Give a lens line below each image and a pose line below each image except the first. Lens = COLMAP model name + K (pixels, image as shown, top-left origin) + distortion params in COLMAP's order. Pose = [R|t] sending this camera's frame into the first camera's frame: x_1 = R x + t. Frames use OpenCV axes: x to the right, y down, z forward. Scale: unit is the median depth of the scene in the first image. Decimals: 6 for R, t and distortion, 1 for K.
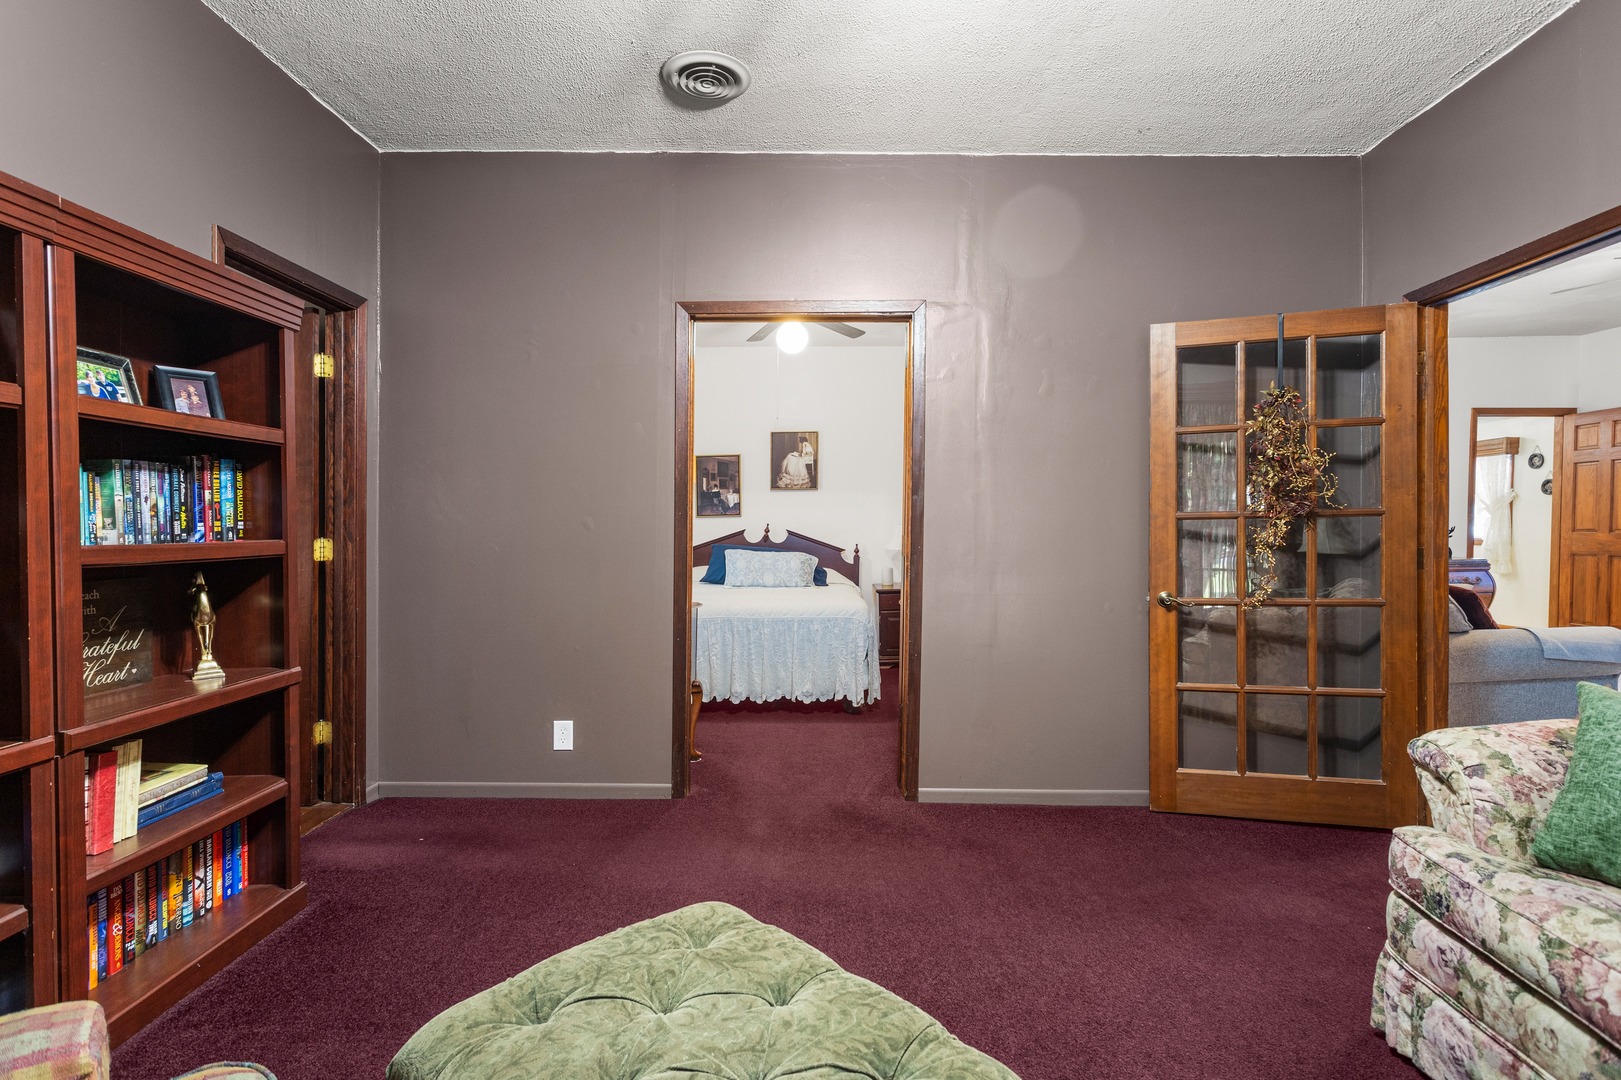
lens RADIAL K [[785.9, 0, 810.5], [0, 785.9, 540.0], [0, 0, 1]] dist [0.003034, 0.000362]
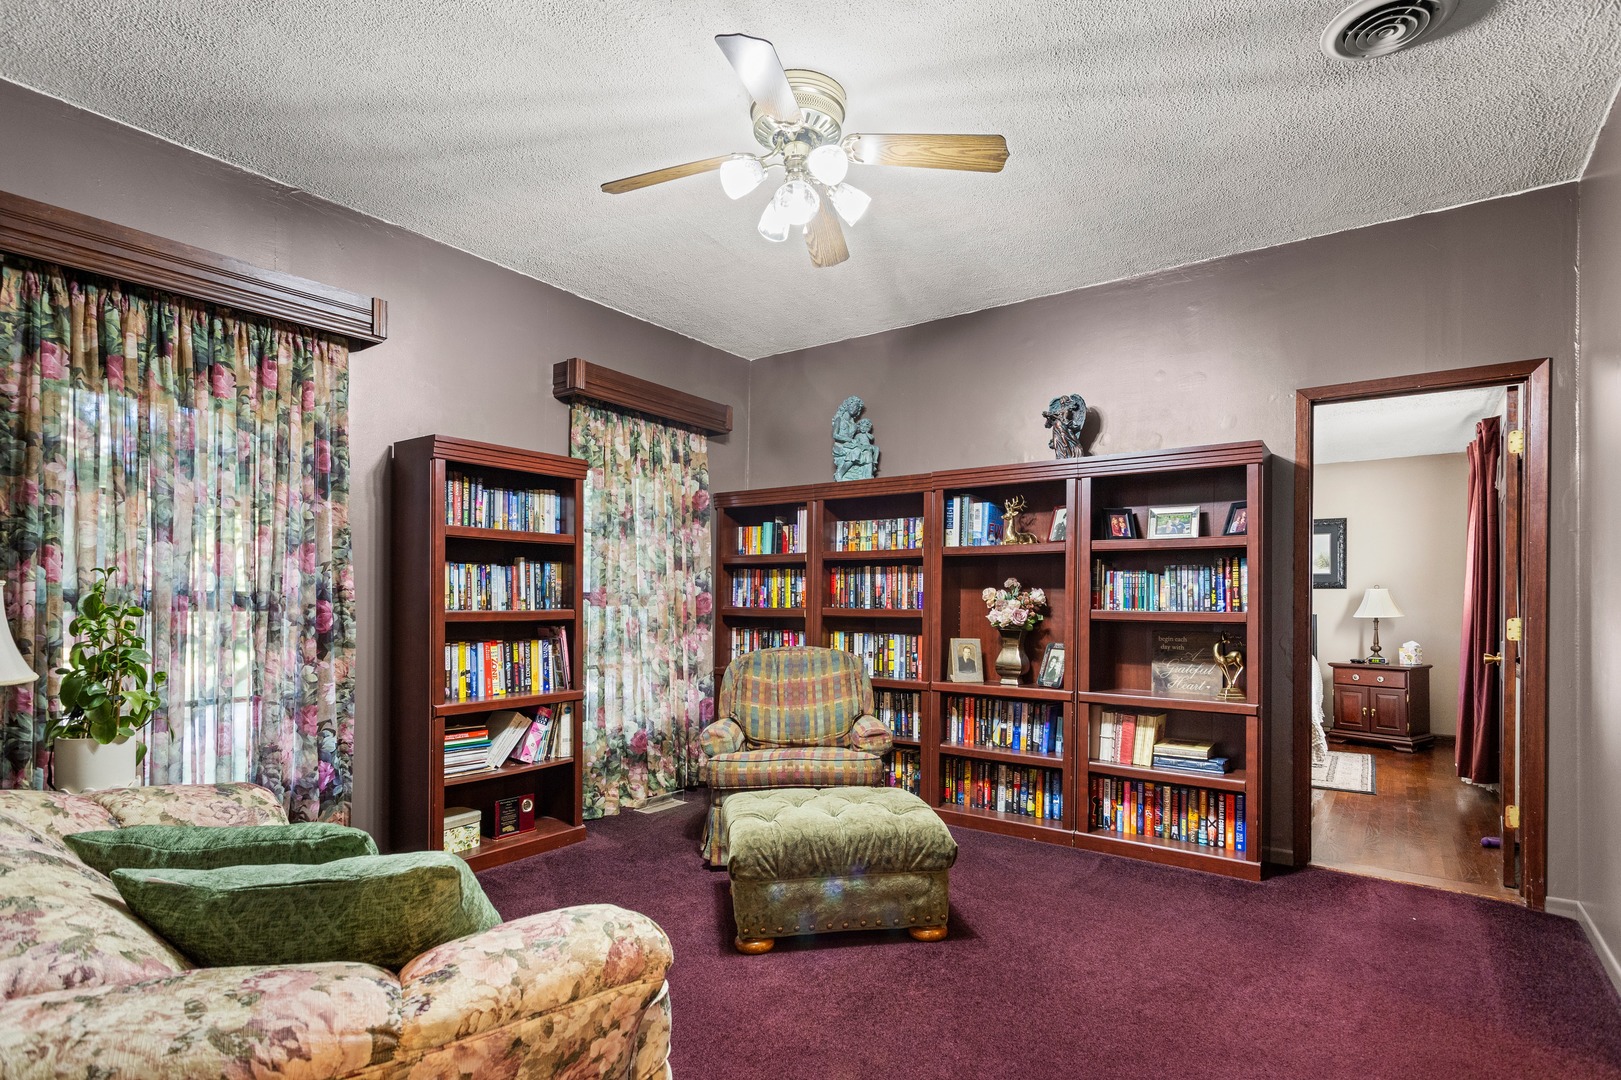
lens RADIAL K [[785.9, 0, 810.5], [0, 785.9, 540.0], [0, 0, 1]] dist [0.003034, 0.000362]
pose [[-0.580286, -0.049099, -0.812931, 1.045506], [-0.011502, 0.998576, -0.052102, -0.052702], [0.814331, -0.020883, -0.580024, 1.290542]]
